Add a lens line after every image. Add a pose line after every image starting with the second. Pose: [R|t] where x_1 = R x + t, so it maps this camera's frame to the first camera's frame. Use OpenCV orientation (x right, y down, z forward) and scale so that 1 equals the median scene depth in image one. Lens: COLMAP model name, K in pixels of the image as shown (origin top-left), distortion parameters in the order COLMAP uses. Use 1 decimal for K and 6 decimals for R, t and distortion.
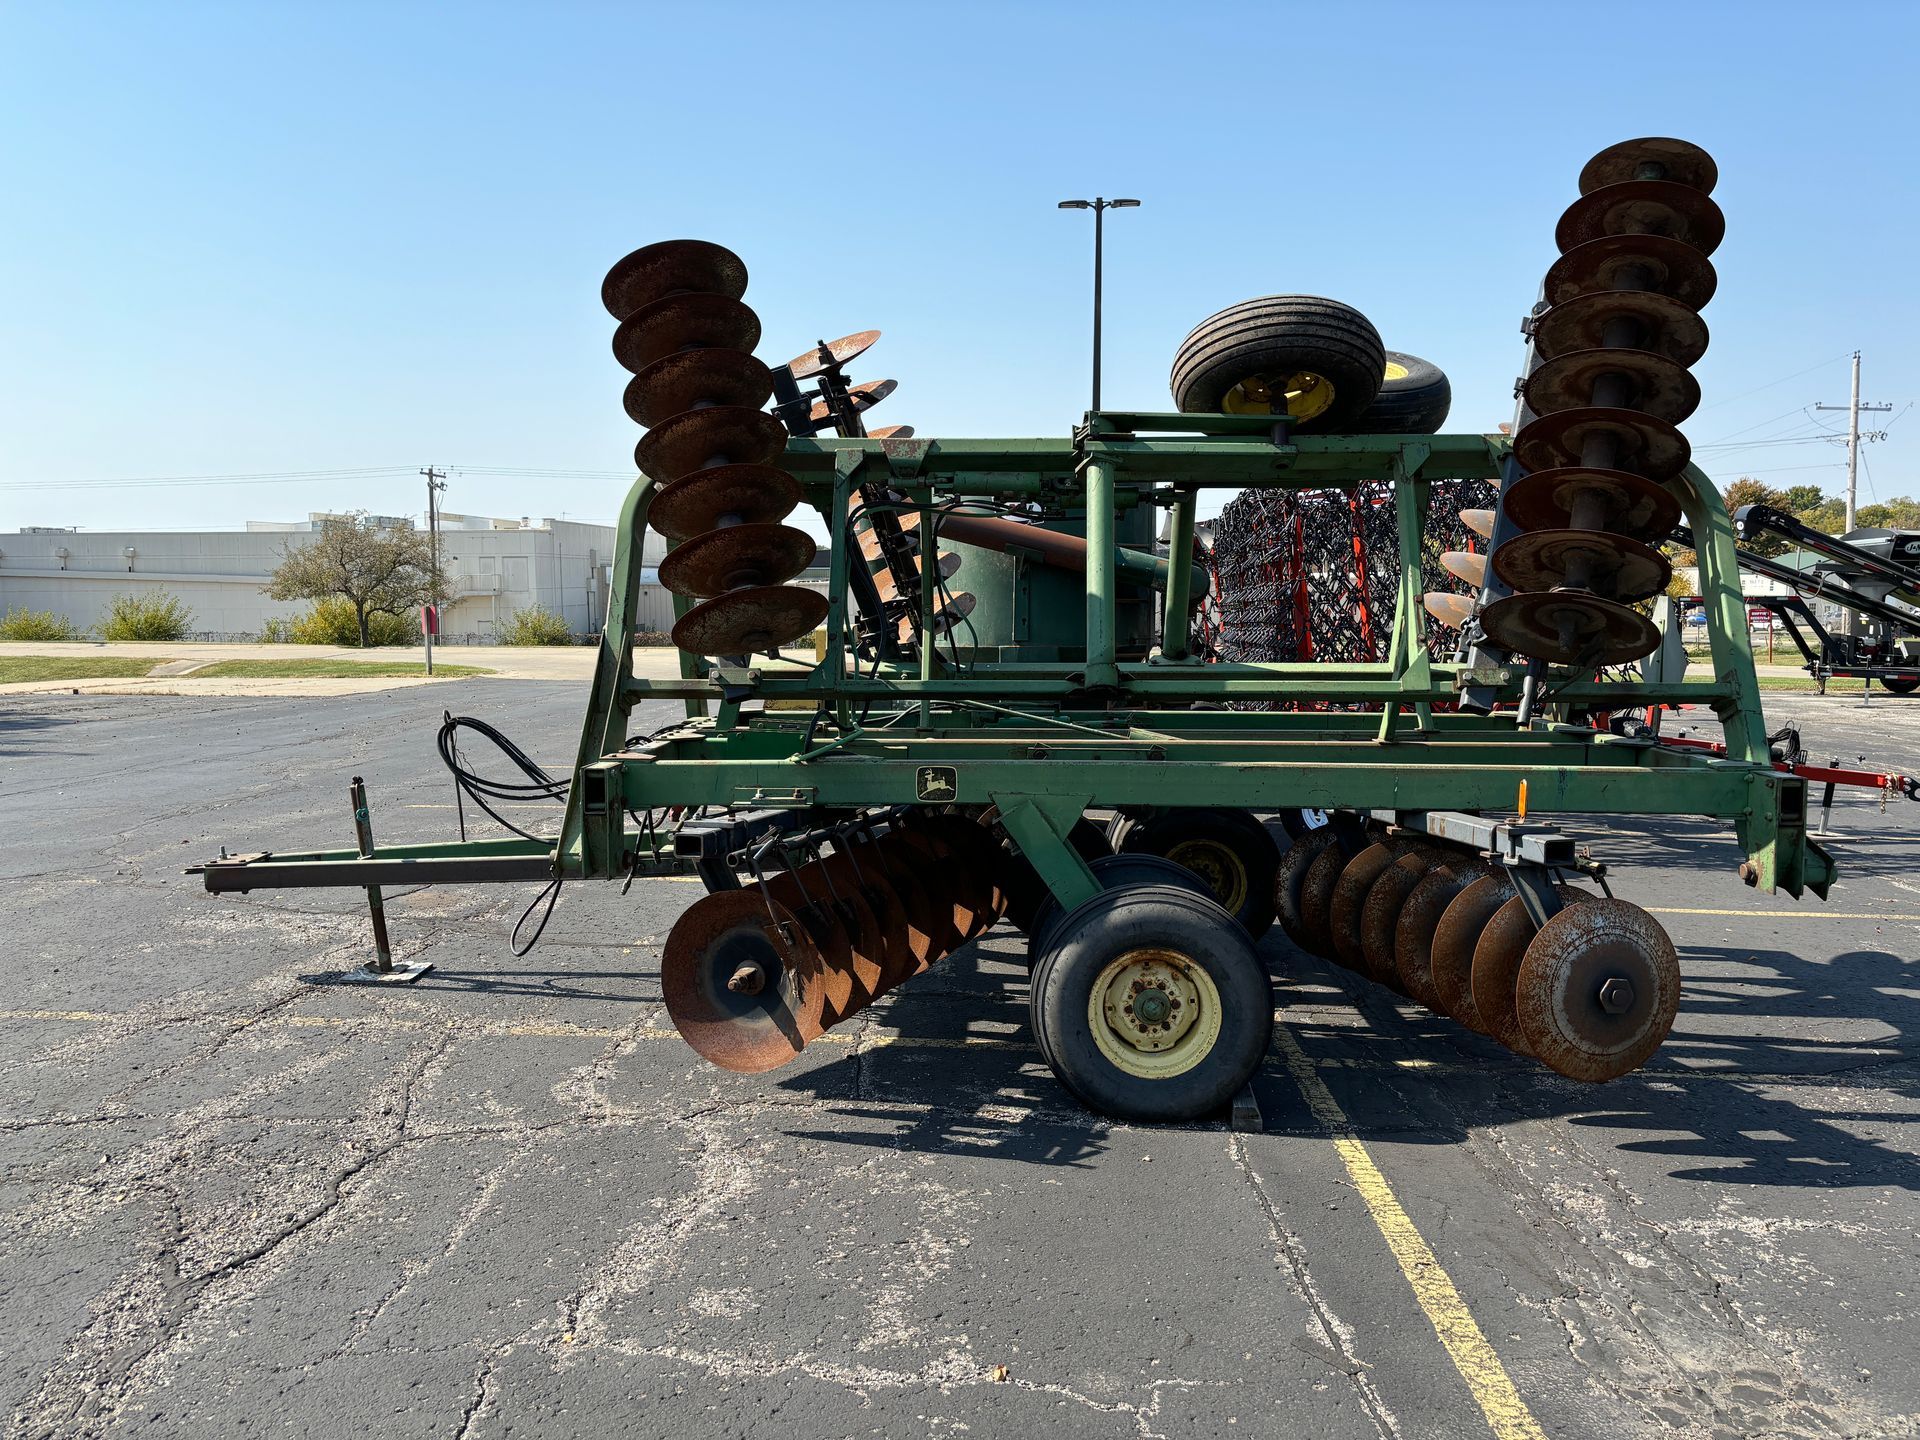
lens RADIAL K [[1459.9, 0, 967.6], [0, 1459.9, 724.4], [0, 0, 1]] dist [0.033841, -0.005951]
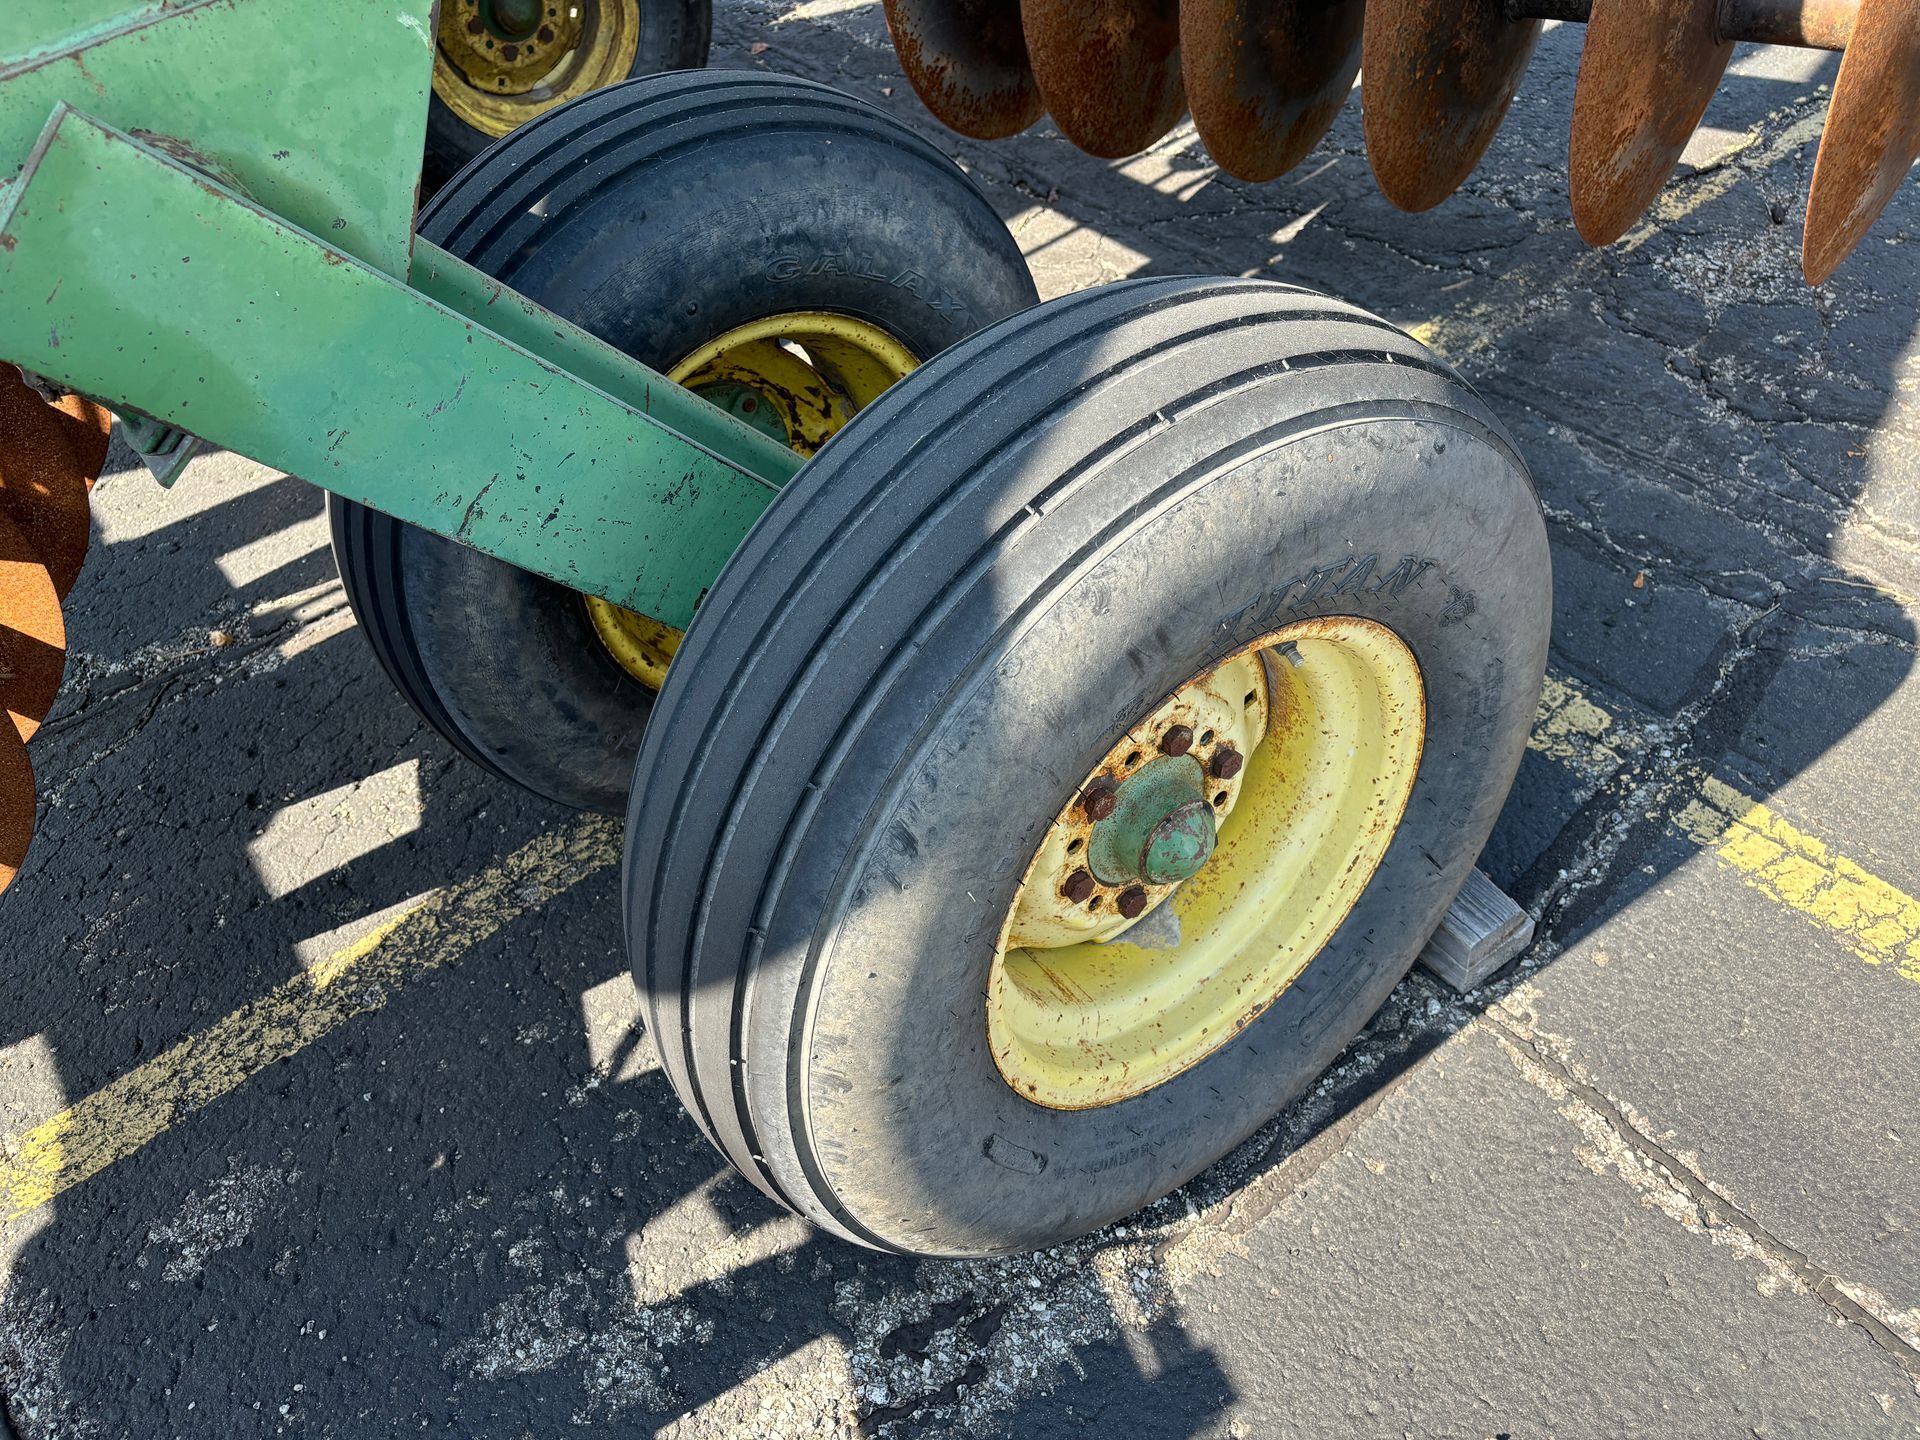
lens RADIAL K [[1459.9, 0, 967.6], [0, 1459.9, 724.4], [0, 0, 1]] dist [0.033841, -0.005951]
pose [[0.779749, -0.531966, 0.330158, 0.034892], [0.214792, 0.722617, 0.657031, 0.022785], [-0.588096, -0.441404, 0.677721, 0.869583]]
